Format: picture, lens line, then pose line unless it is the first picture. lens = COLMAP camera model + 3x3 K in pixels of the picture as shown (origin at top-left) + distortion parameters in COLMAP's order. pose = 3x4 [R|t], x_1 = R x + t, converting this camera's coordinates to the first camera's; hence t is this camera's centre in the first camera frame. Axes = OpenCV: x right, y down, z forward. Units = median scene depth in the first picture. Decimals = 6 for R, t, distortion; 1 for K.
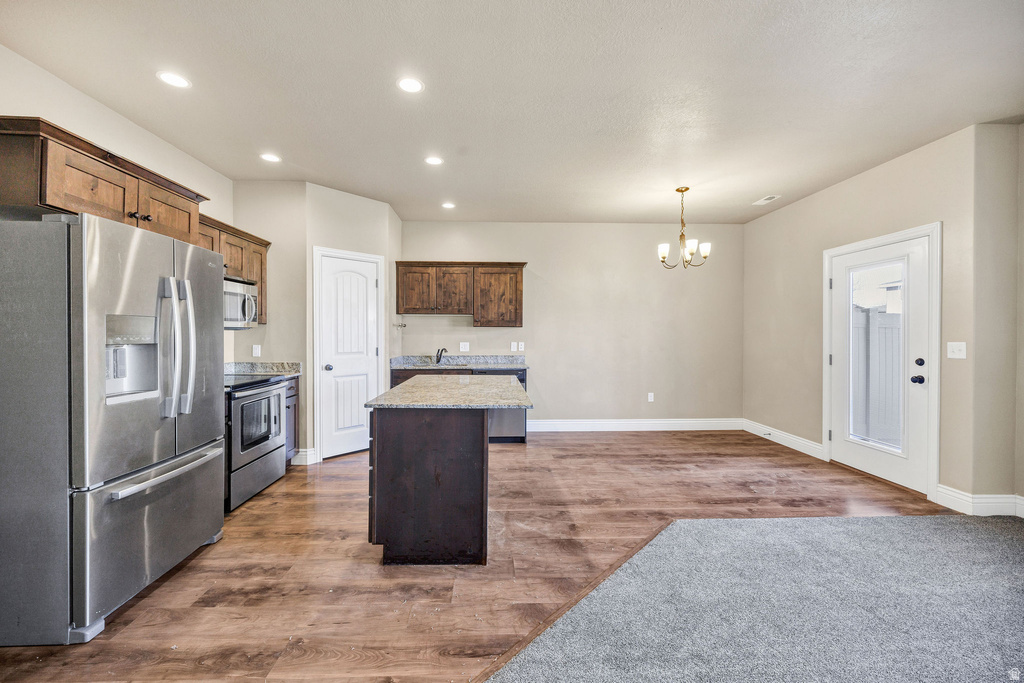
lens RADIAL K [[412.3, 0, 511.0], [0, 412.3, 340.2], [0, 0, 1]] dist [-0.004684, 0.001404]
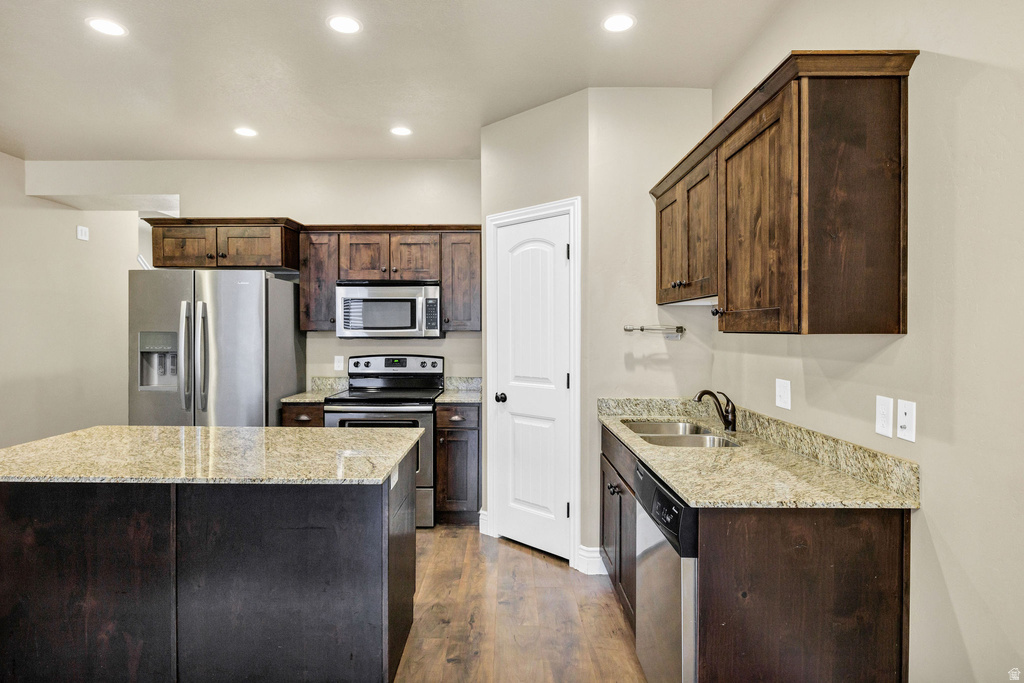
lens RADIAL K [[563.9, 0, 498.2], [0, 563.9, 334.7], [0, 0, 1]] dist [-0.001340, -0.000733]
pose [[-0.057194, 0.004976, -0.998351, 0.523597], [-0.015904, 0.999856, 0.005894, -0.044504], [0.998236, 0.016215, -0.057106, 1.234535]]
